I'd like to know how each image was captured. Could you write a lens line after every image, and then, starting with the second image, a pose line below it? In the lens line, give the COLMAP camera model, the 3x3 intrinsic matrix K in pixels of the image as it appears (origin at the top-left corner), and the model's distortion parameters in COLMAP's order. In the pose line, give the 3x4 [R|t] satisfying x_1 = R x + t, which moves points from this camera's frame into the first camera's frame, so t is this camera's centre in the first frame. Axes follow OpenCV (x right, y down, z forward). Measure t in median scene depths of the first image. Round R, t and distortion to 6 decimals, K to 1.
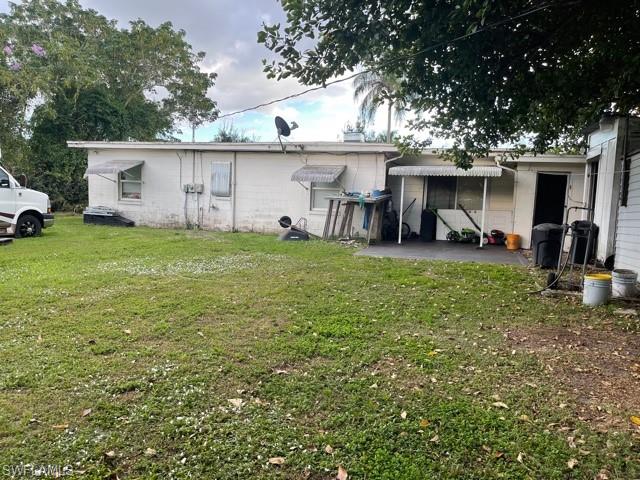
lens RADIAL K [[477.3, 0, 315.4], [0, 477.3, 240.0], [0, 0, 1]] dist [0.062464, -0.086706]
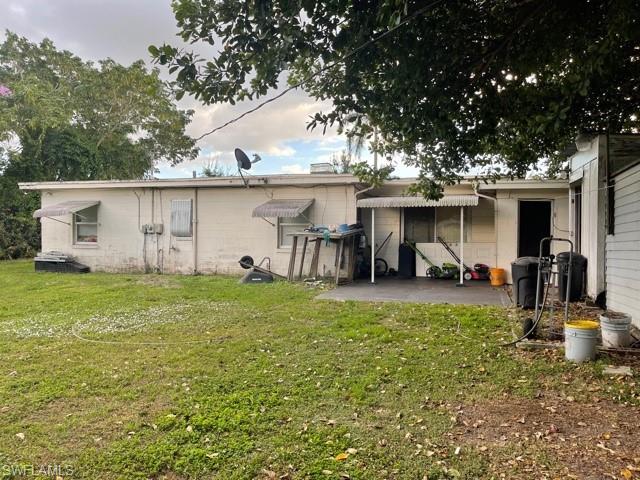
lens RADIAL K [[477.3, 0, 321.3], [0, 477.3, 234.2], [0, 0, 1]] dist [0.062464, -0.086706]
pose [[0.999451, -0.032253, 0.007590, 0.116164], [0.032783, 0.995819, -0.085268, -0.014766], [-0.004808, 0.085470, 0.996329, 0.145274]]
